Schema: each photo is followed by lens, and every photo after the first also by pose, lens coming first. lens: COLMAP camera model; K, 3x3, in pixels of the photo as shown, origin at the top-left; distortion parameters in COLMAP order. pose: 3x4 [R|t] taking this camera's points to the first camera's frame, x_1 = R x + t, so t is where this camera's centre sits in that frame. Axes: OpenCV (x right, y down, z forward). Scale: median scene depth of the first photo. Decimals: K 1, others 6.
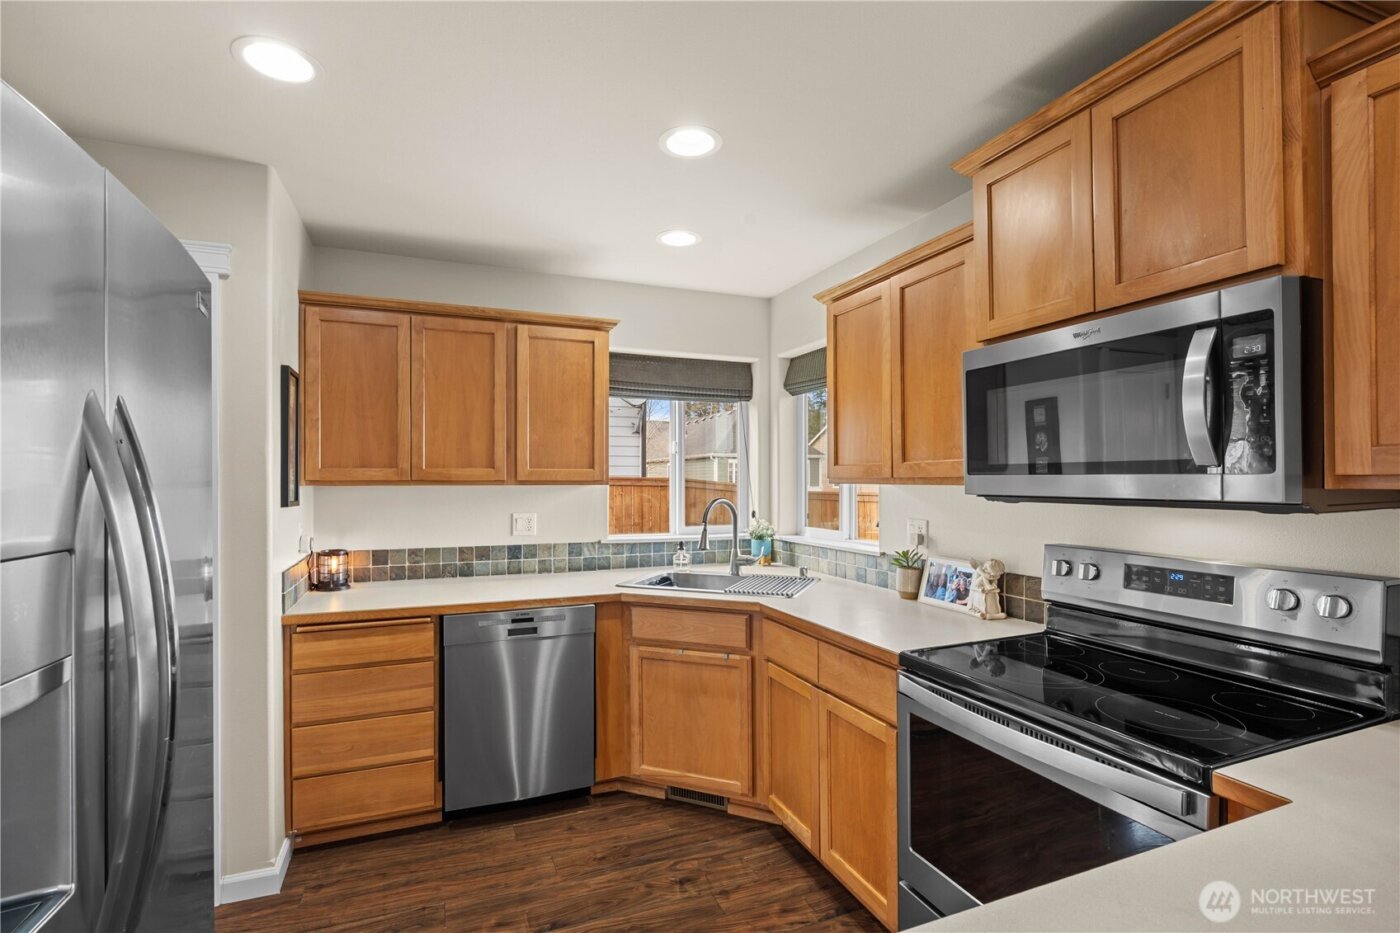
lens RADIAL K [[640.1, 0, 700.0], [0, 640.1, 466.5], [0, 0, 1]] dist [0.000561, 0.000409]
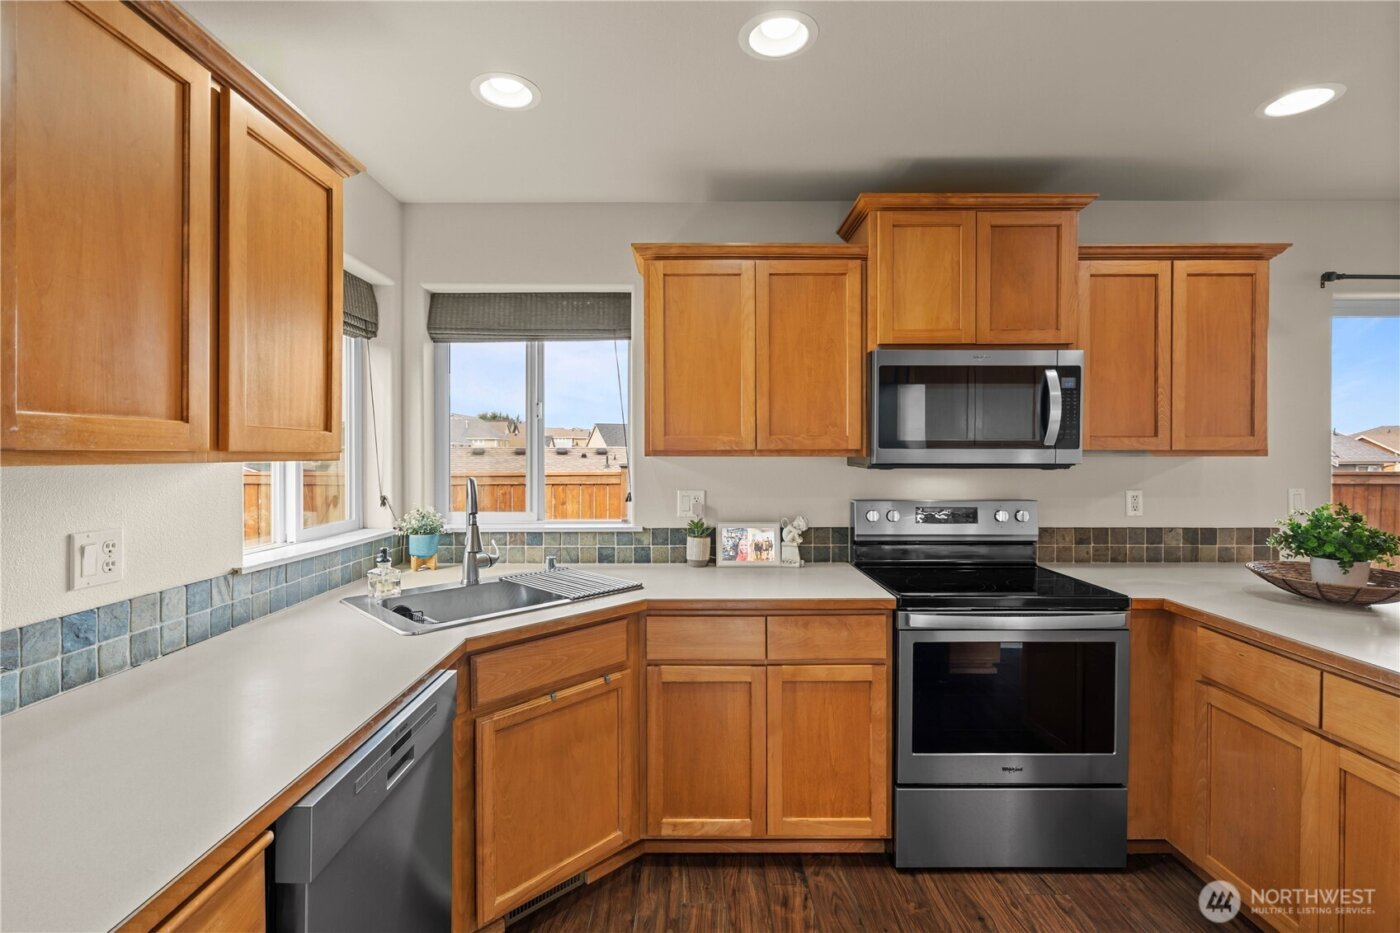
lens RADIAL K [[637.5, 0, 680.5], [0, 637.5, 448.8], [0, 0, 1]] dist [-0.001942, 0.000089]
pose [[0.386456, 0.007241, 0.922279, -0.612936], [-0.020356, 0.999793, 0.000681, 0.014727], [-0.922083, -0.019037, 0.386523, 0.601397]]
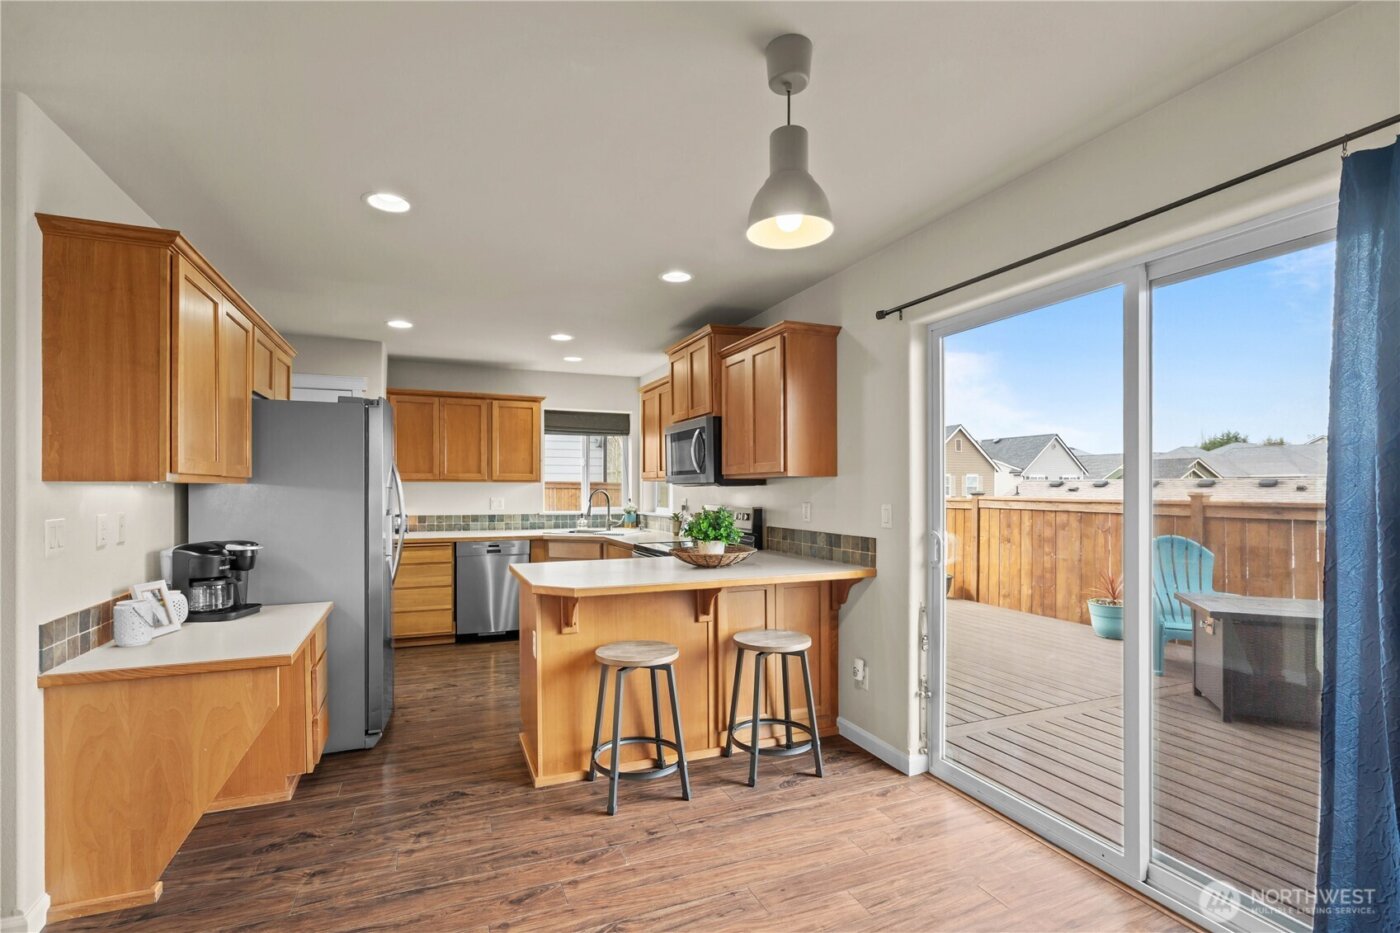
lens RADIAL K [[656.0, 0, 698.2], [0, 656.0, 480.1], [0, 0, 1]] dist [-0.000892, -0.000036]
pose [[0.999997, 0.002399, 0.001047, 0.375006], [-0.002406, 0.999976, 0.006565, 0.008960], [-0.001031, -0.006567, 0.999978, -1.106092]]
